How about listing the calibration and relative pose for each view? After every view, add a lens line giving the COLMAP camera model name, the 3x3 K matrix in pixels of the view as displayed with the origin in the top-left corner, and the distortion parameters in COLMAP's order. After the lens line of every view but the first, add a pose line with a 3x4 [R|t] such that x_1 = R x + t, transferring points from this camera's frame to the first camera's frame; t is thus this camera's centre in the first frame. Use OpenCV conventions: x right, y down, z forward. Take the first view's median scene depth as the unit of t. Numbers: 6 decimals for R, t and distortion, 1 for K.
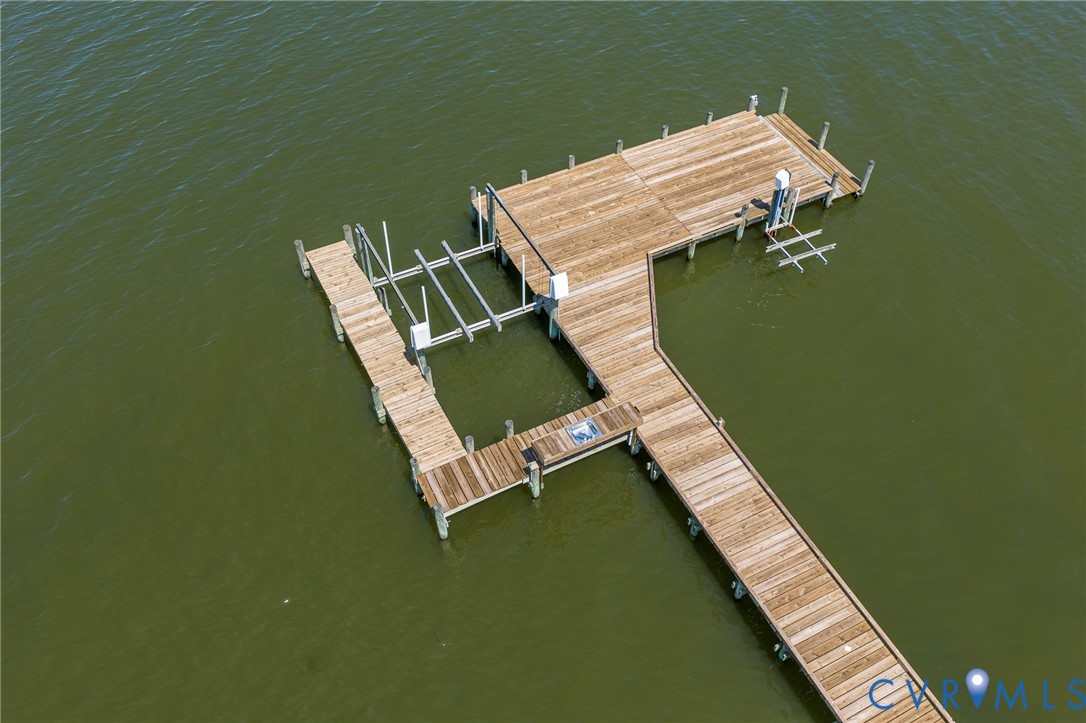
lens RADIAL K [[900.2, 0, 540.4], [0, 900.2, 364.1], [0, 0, 1]] dist [0.004765, -0.005652]
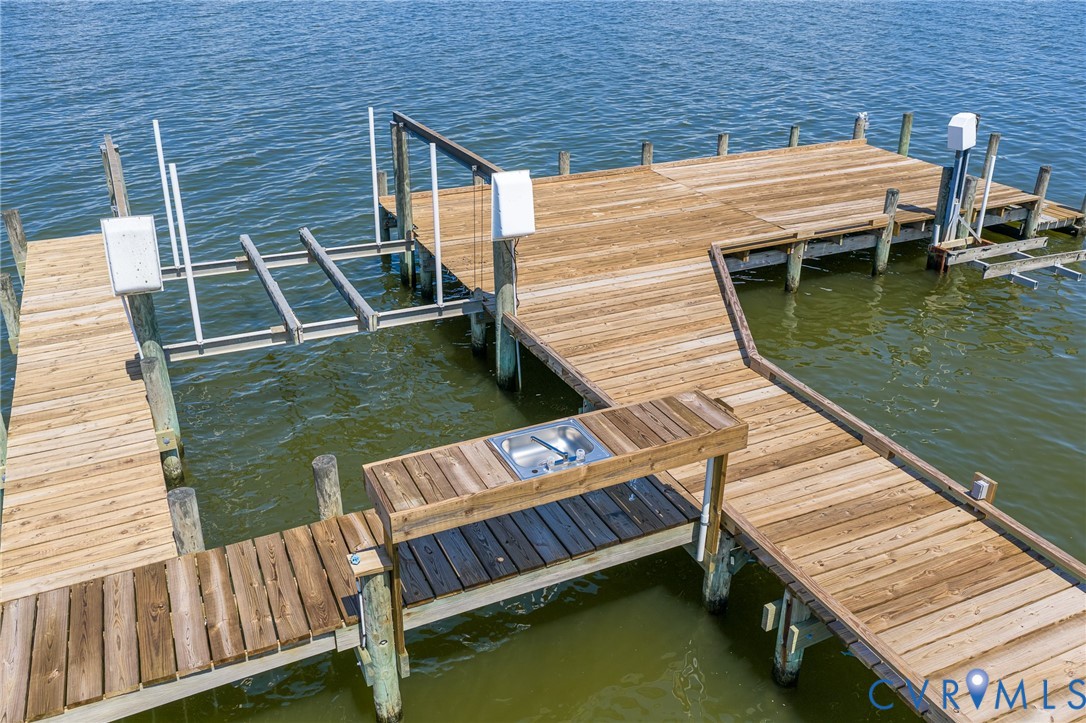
lens RADIAL K [[900.2, 0, 545.6], [0, 900.2, 355.7], [0, 0, 1]] dist [0.004765, -0.005652]
pose [[0.999516, 0.016521, -0.026366, 0.045855], [-0.025779, 0.914212, -0.404415, 0.138935], [0.017423, 0.404899, 0.914195, 0.606055]]
